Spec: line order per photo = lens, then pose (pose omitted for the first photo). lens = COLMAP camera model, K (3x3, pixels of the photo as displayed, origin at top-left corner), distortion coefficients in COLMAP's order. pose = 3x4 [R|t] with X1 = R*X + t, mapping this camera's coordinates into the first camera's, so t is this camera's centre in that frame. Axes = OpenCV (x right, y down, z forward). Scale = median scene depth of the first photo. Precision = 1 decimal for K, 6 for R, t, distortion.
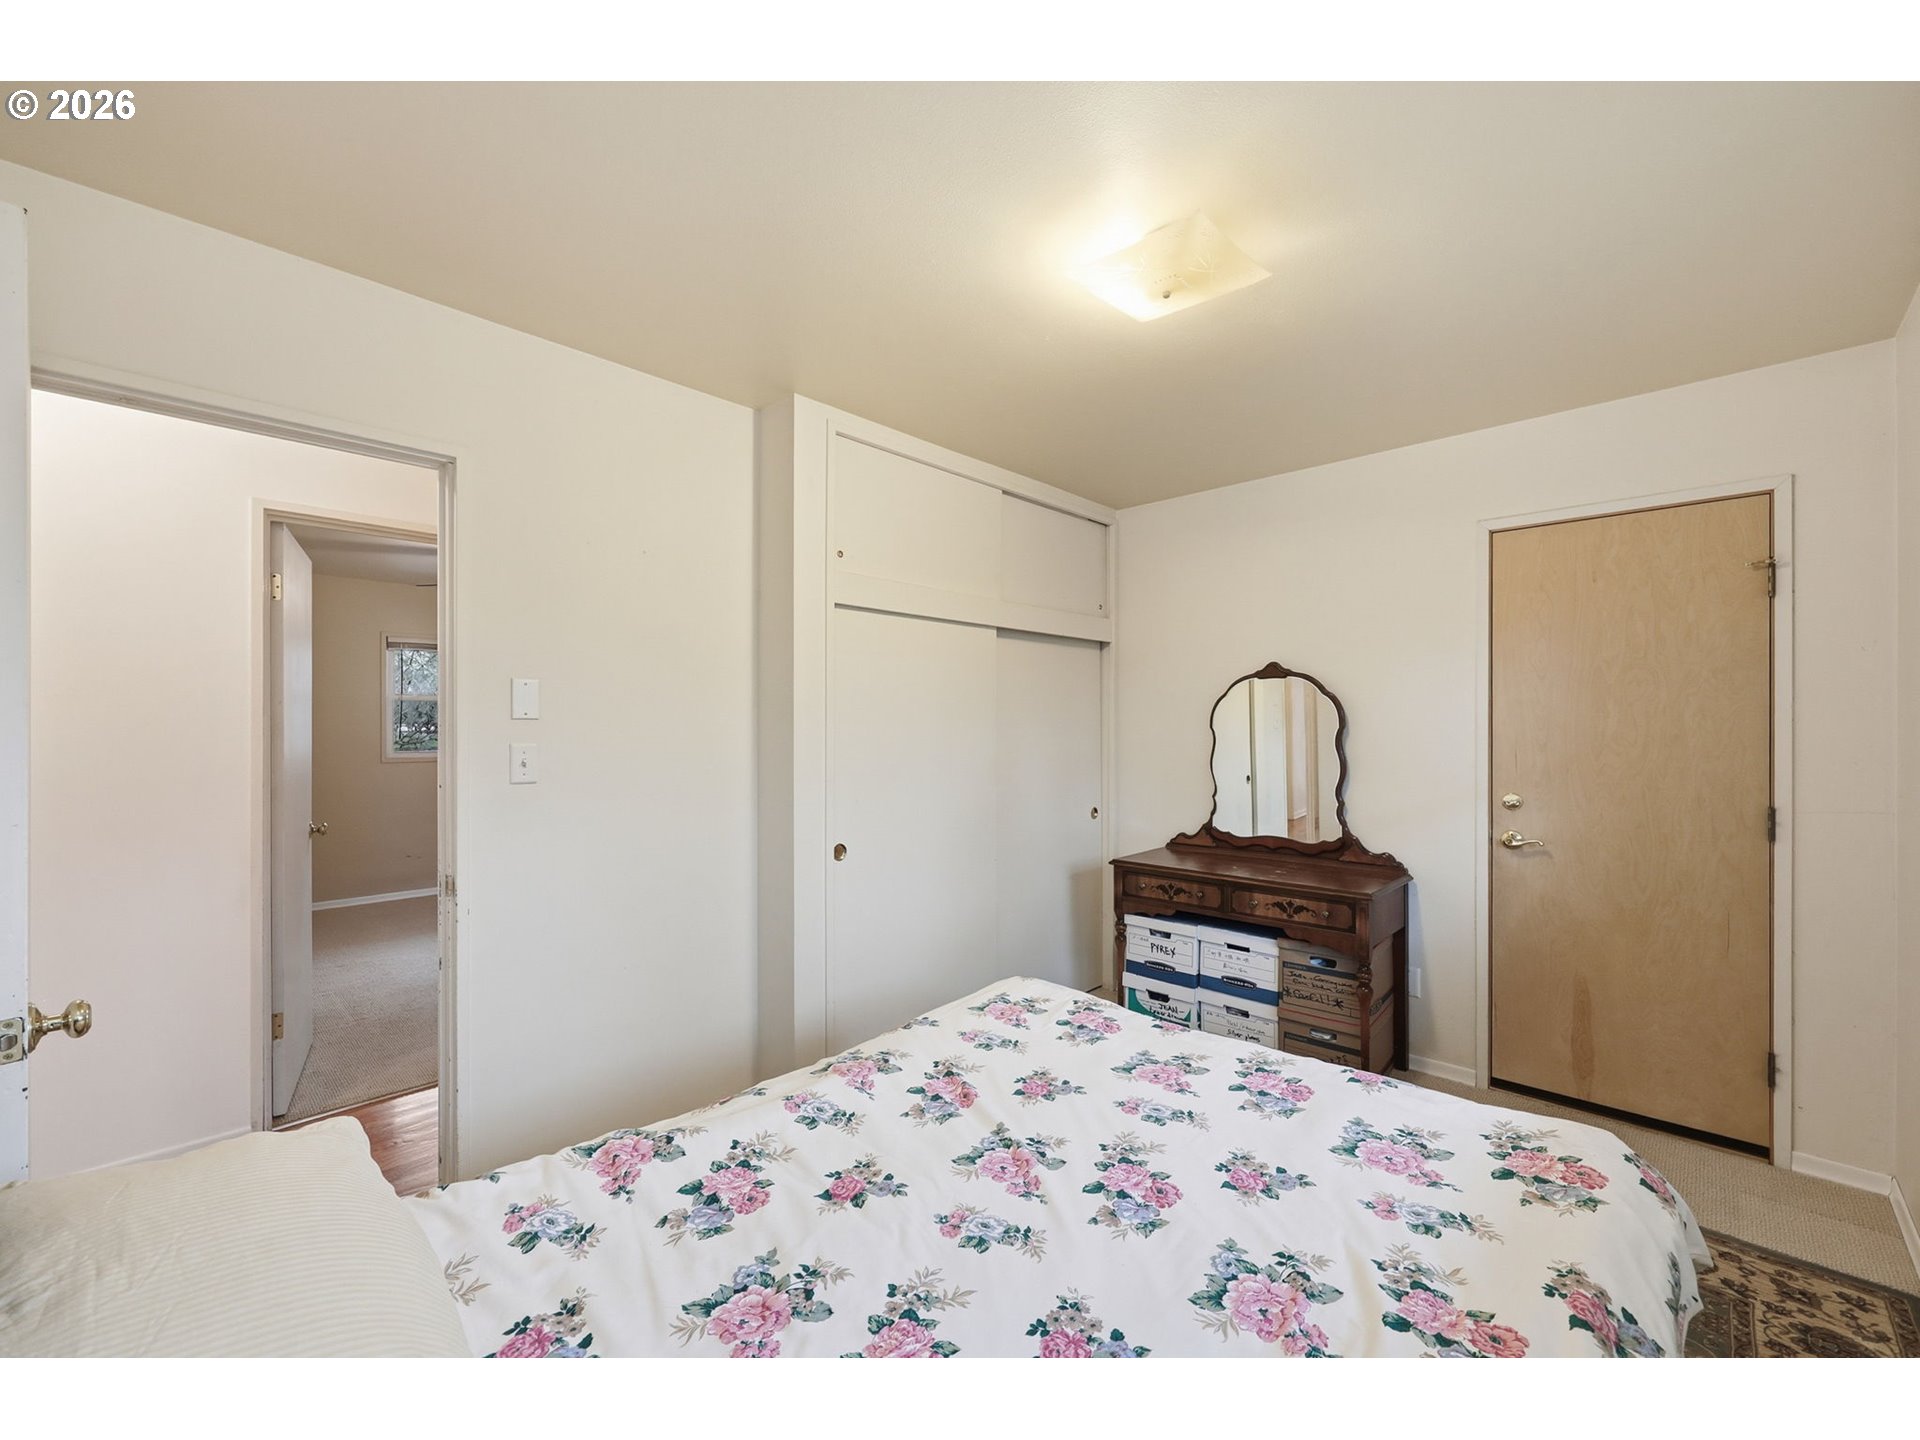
lens RADIAL K [[780.6, 0, 960.3], [0, 780.6, 724.0], [0, 0, 1]] dist [-0.001132, 0.000029]
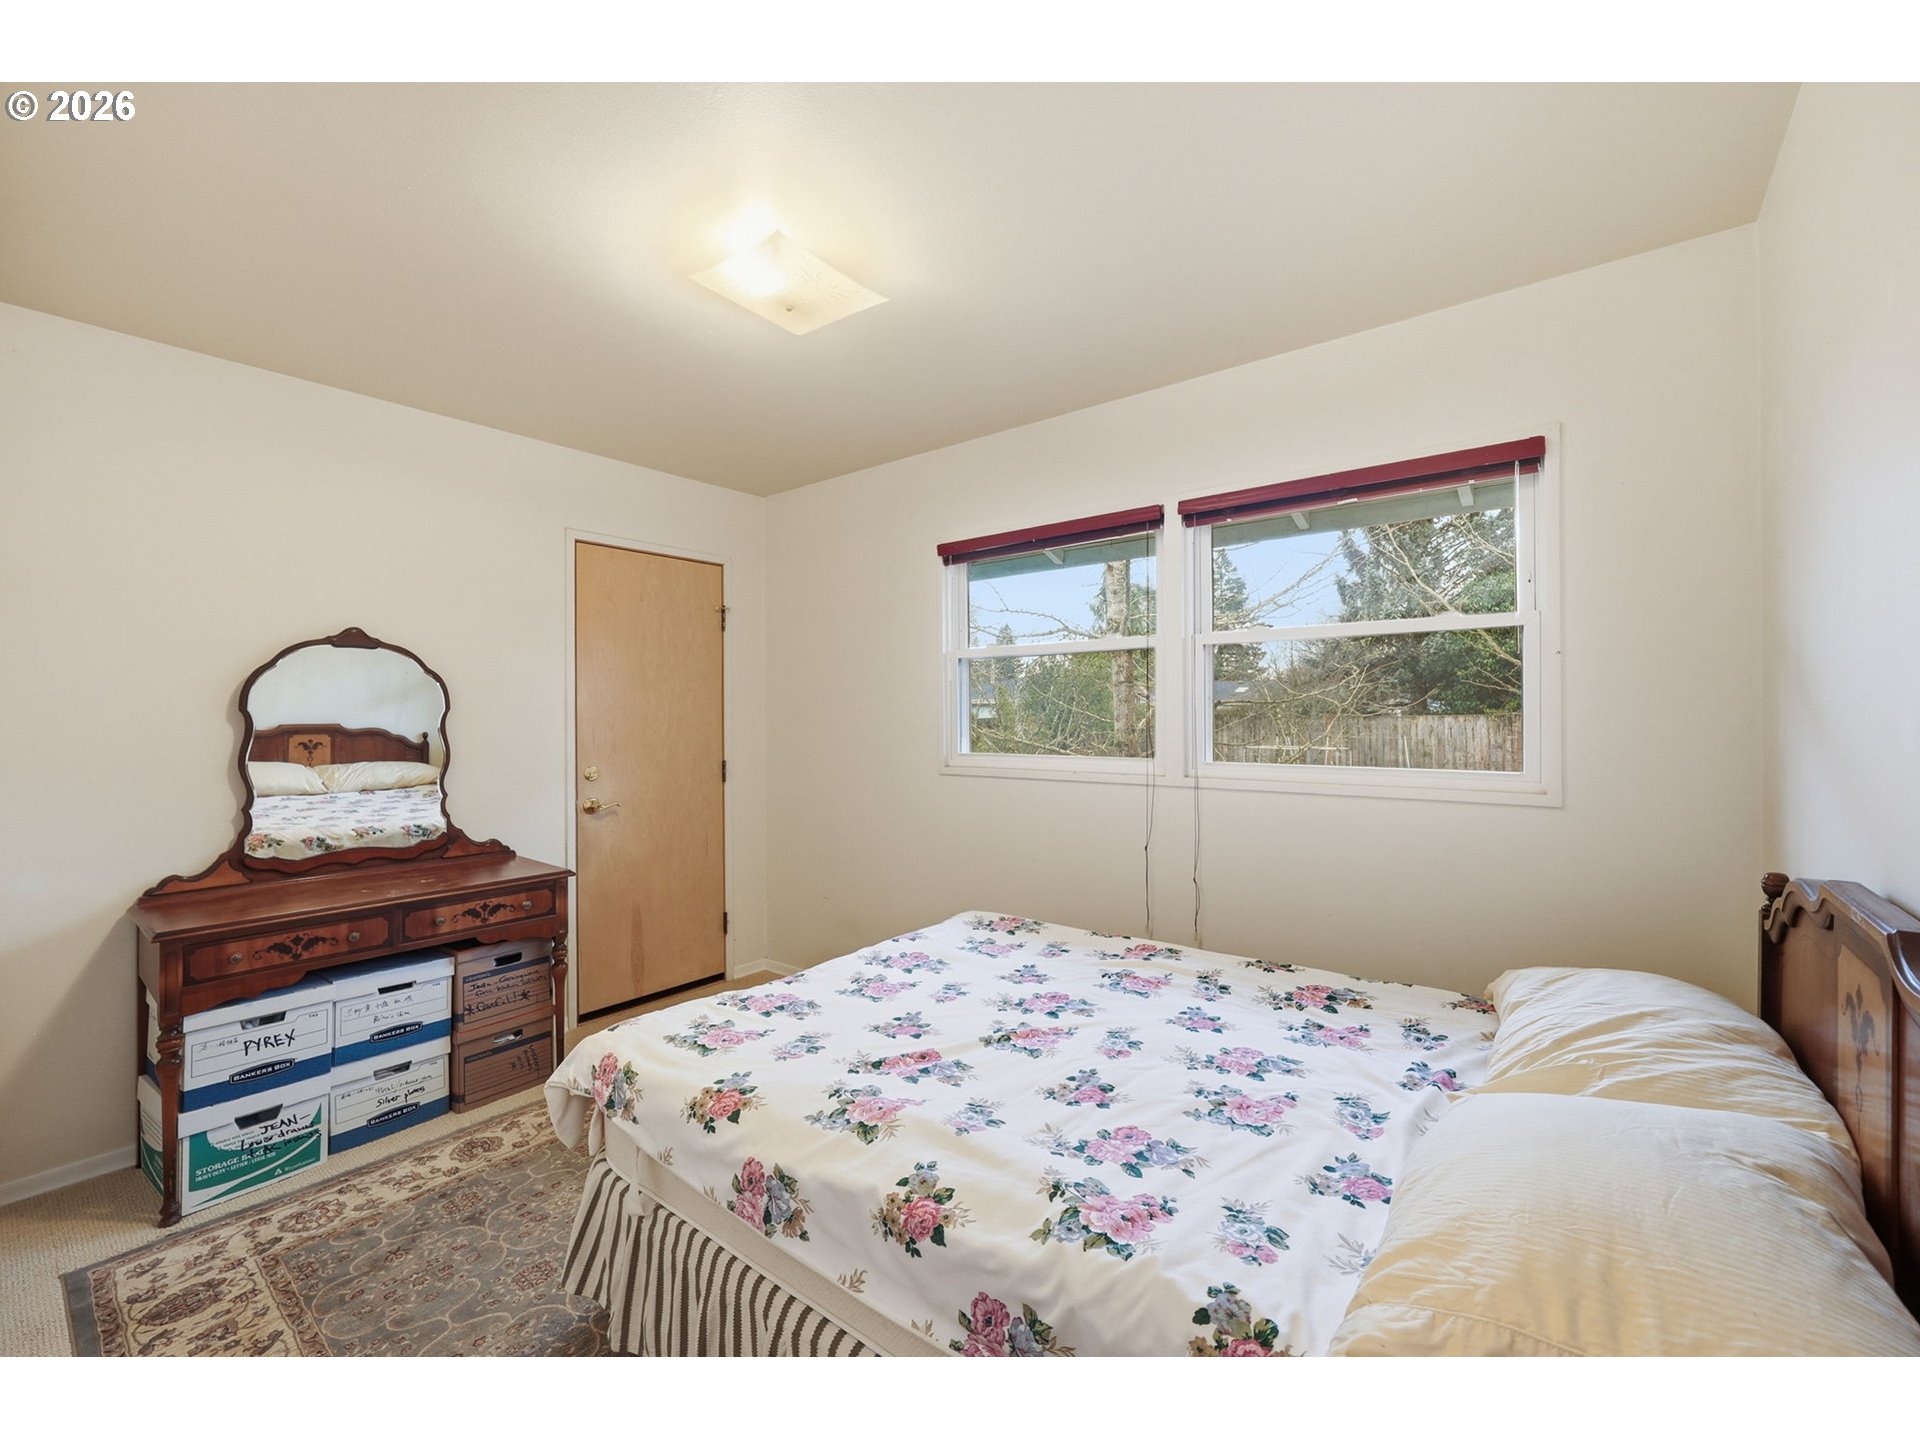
lens RADIAL K [[795.0, 0, 972.0], [0, 795.0, 709.2], [0, 0, 1]] dist [0.003027, 0.000317]
pose [[-0.086924, 0.009005, 0.996174, -0.541903], [0.000023, 0.999959, -0.009038, 0.012991], [-0.996215, -0.000763, -0.086921, 0.528608]]
